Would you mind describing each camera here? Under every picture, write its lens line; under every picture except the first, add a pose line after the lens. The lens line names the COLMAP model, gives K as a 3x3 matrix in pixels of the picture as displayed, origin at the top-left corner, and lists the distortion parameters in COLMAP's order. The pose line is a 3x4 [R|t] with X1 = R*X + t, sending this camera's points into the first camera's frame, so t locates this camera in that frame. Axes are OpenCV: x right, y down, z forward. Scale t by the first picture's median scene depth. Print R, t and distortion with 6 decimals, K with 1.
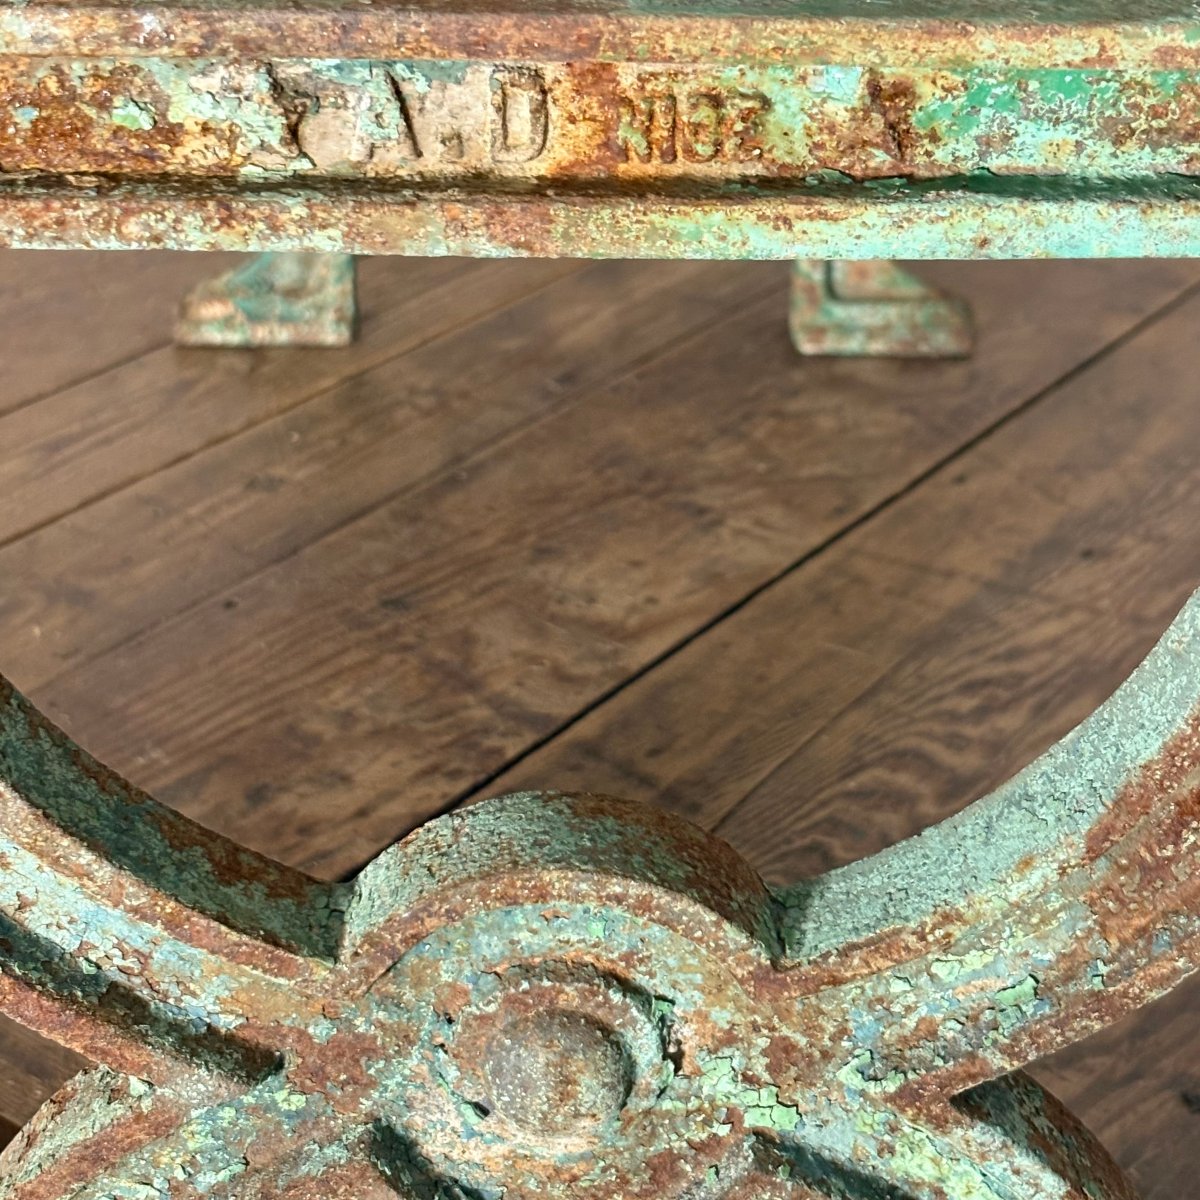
lens RADIAL K [[2648.5, 0, 600.0], [0, 2648.5, 600.0], [0, 0, 1]] dist [0.198559, -0.574803]
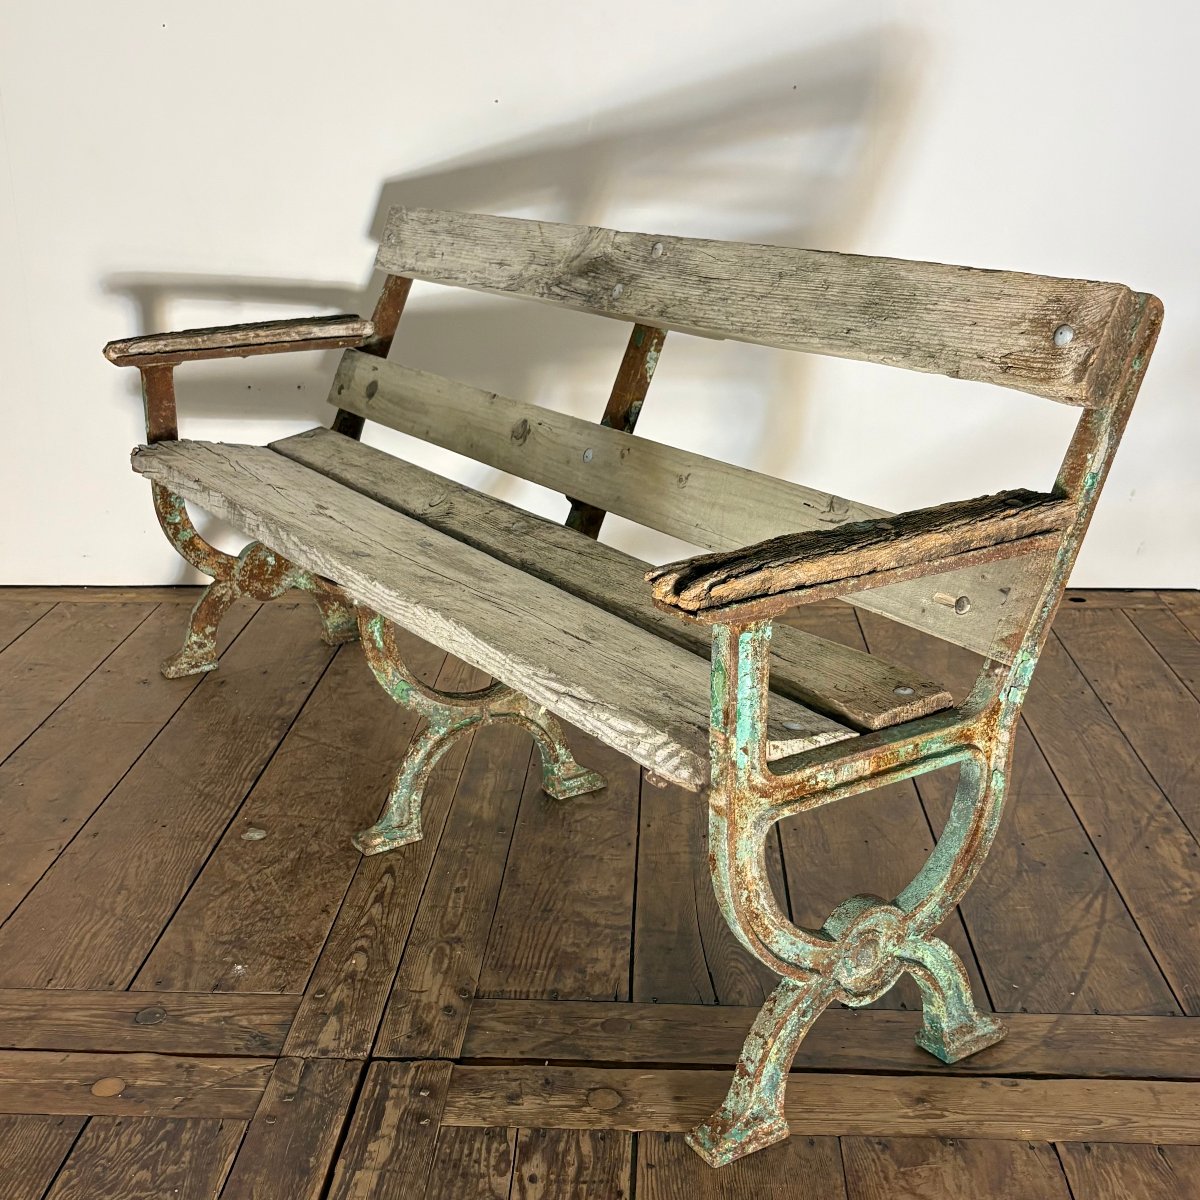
lens RADIAL K [[1546.9, 0, 600.0], [0, 1546.9, 600.0], [0, 0, 1]] dist [0.160491, -0.577004]
pose [[0.834454, -0.189876, 0.517332, -1.749950], [0.279761, 0.954761, -0.100827, -0.281671], [-0.474784, 0.228864, 0.849824, -1.298280]]
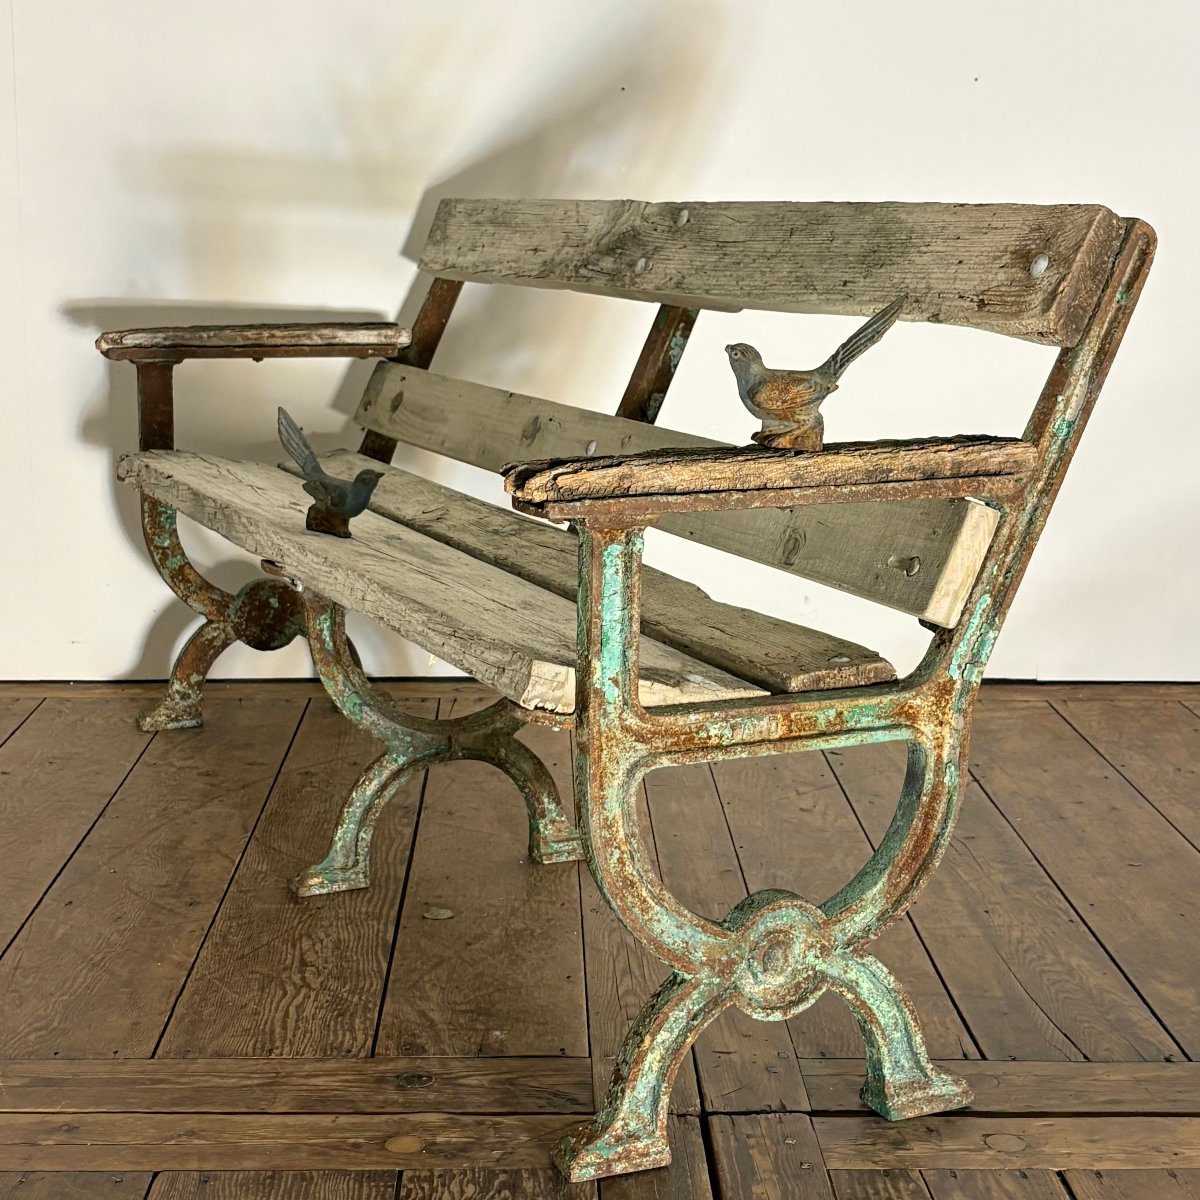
lens RADIAL K [[2092.4, 0, 595.3], [0, 2092.4, 595.7], [0, 0, 1]] dist [0.154266, -0.207422]
pose [[0.908769, -0.080511, 0.409460, -1.562771], [0.198532, 0.946468, -0.254527, 0.418501], [-0.367048, 0.312597, 0.876104, -1.920618]]
